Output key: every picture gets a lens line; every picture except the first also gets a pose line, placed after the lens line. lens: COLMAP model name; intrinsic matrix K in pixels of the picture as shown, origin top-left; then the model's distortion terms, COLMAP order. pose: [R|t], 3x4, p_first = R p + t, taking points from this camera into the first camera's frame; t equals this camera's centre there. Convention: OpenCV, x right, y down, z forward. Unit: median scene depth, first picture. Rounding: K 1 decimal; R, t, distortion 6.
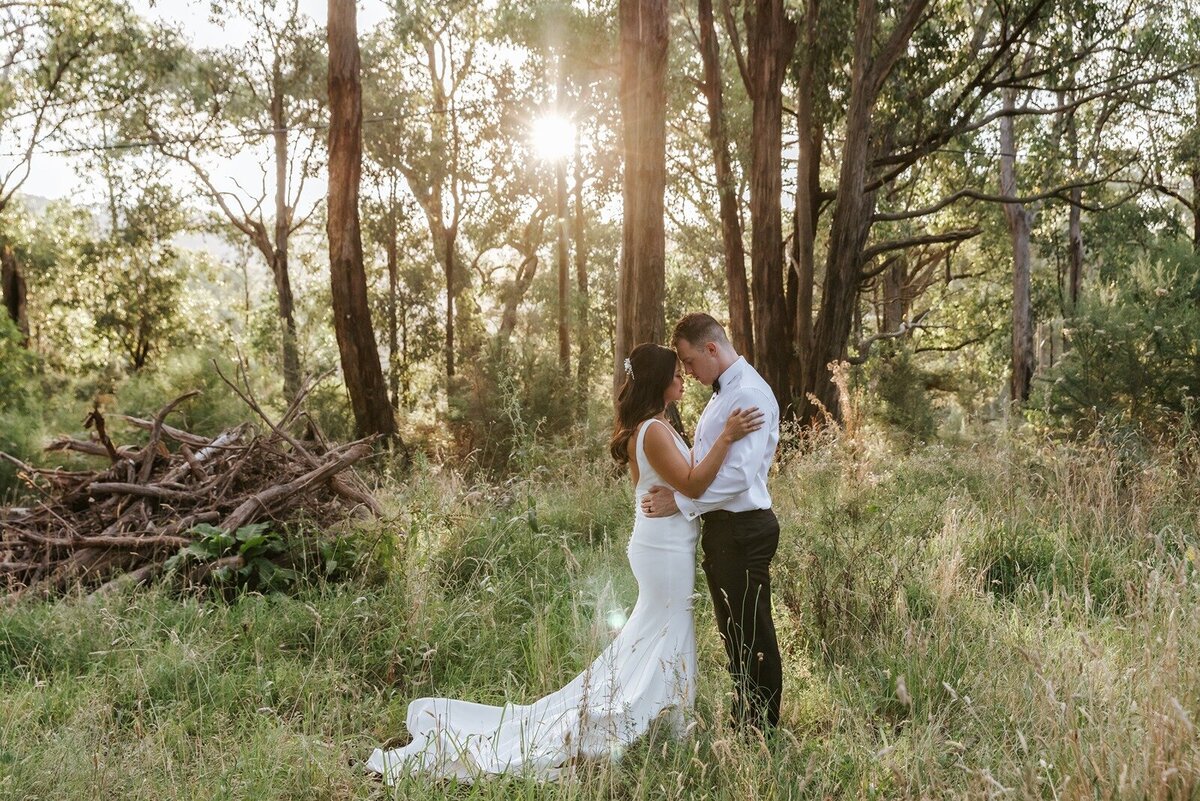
lens RADIAL K [[1951.8, 0, 600.0], [0, 1951.8, 400.5], [0, 0, 1]] dist [-0.012665, -0.045944]
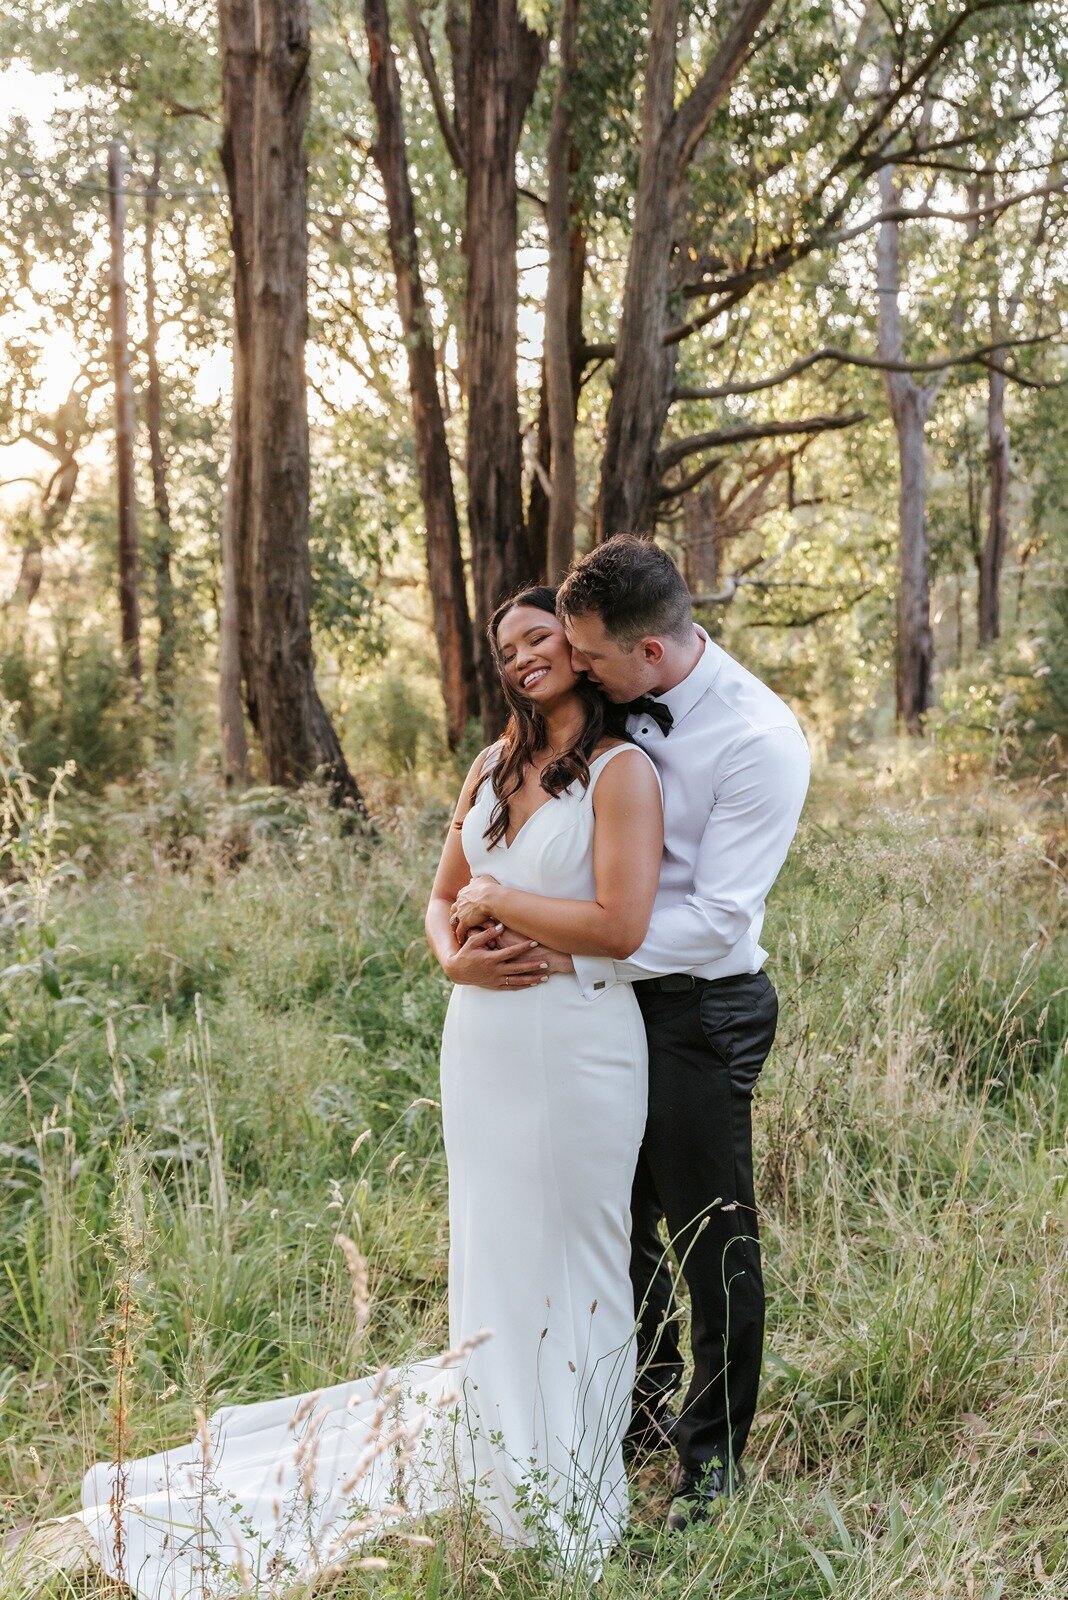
lens RADIAL K [[2602.3, 0, 534.0], [0, 2602.3, 800.0], [0, 0, 1]] dist [-0.012665, -0.045944]
pose [[0.992651, -0.015551, 0.120009, 0.006055], [0.011178, 0.999252, 0.037019, -0.003461], [-0.120495, -0.035406, 0.992082, 0.249181]]
